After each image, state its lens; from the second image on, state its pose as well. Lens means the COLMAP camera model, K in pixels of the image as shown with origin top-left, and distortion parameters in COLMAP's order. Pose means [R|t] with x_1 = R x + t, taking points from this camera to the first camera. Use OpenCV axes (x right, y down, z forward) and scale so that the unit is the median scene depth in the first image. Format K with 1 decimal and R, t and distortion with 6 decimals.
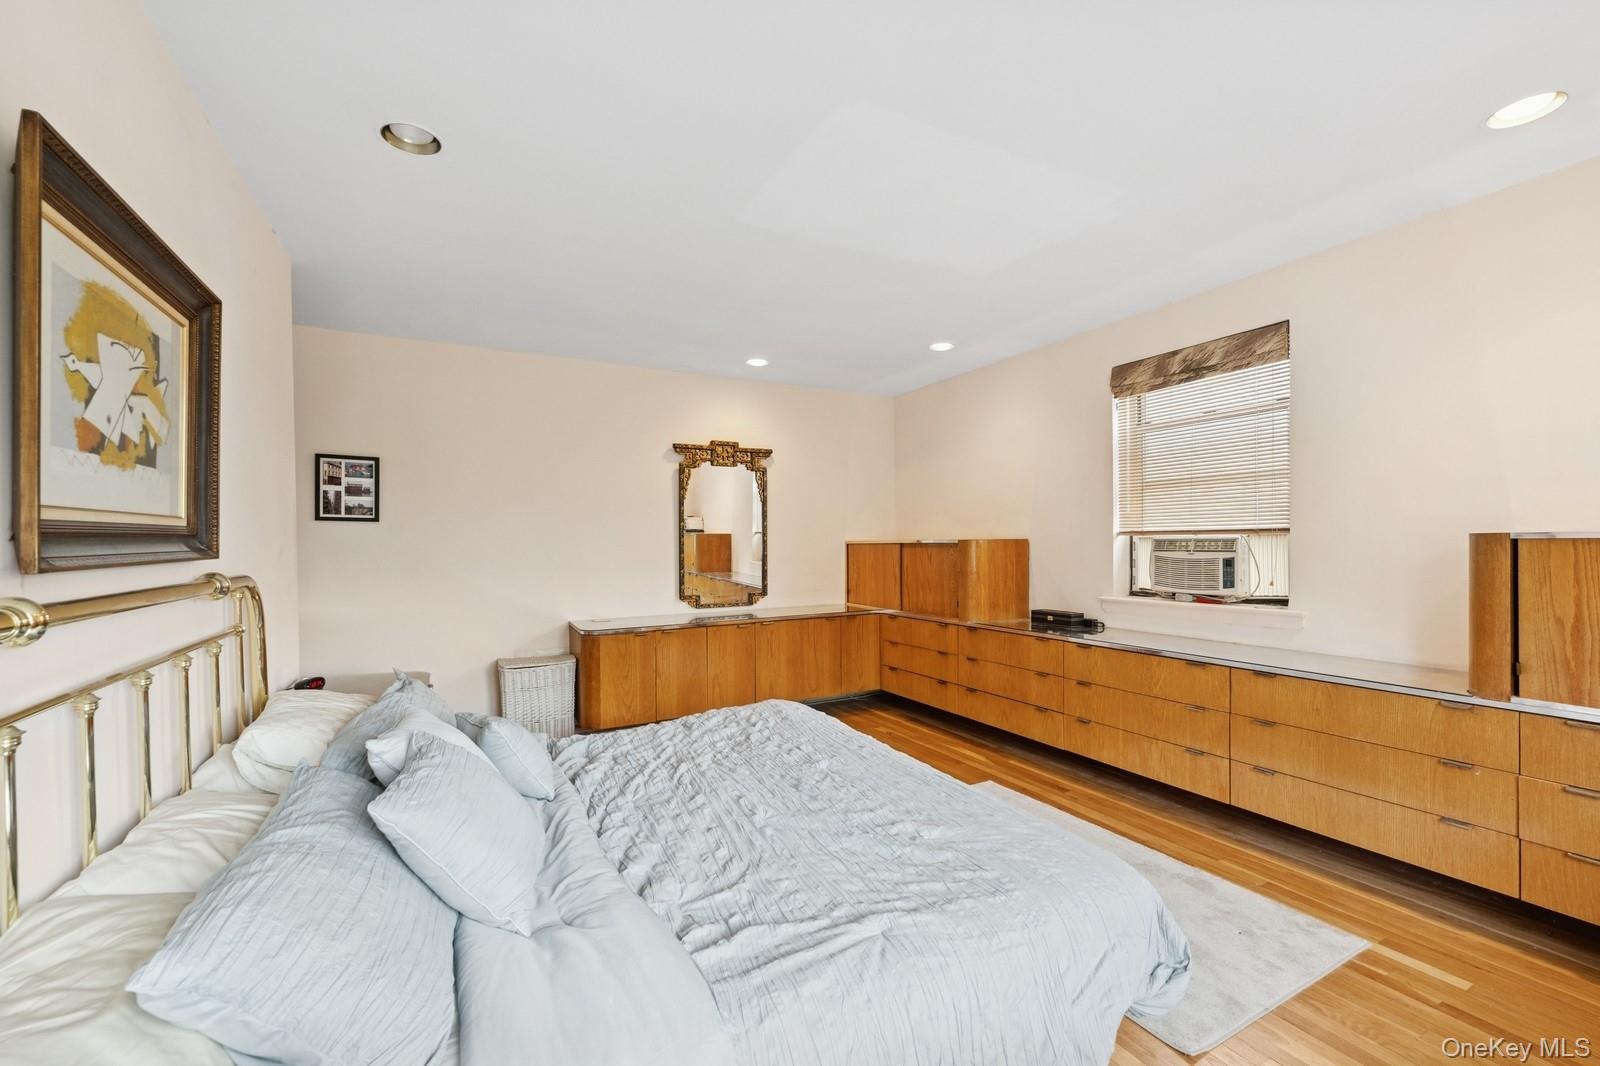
lens RADIAL K [[639.3, 0, 791.1], [0, 639.3, 541.9], [0, 0, 1]] dist [-0.003817, 0.000726]
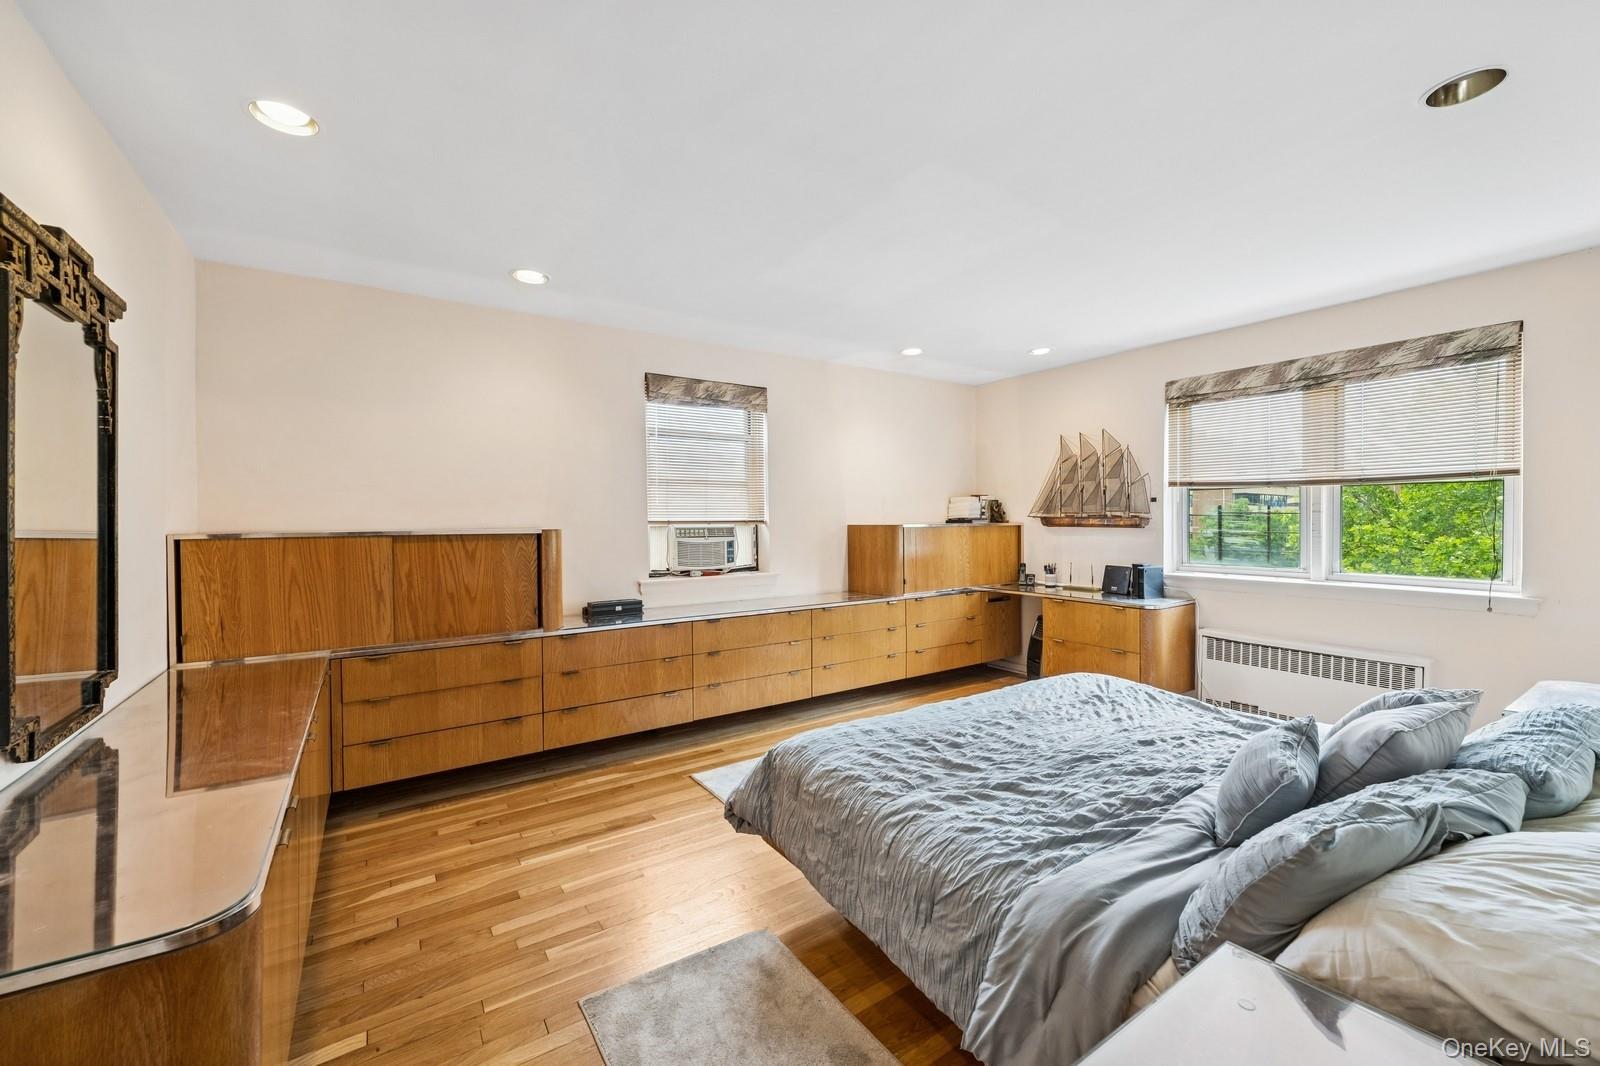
lens RADIAL K [[639.3, 0, 791.6], [0, 639.3, 523.4], [0, 0, 1]] dist [-0.003817, 0.000726]
pose [[-0.096965, 0.004106, 0.995279, -0.662421], [0.006936, 0.999970, -0.003450, -0.006924], [-0.995264, 0.006569, -0.096990, 0.915529]]
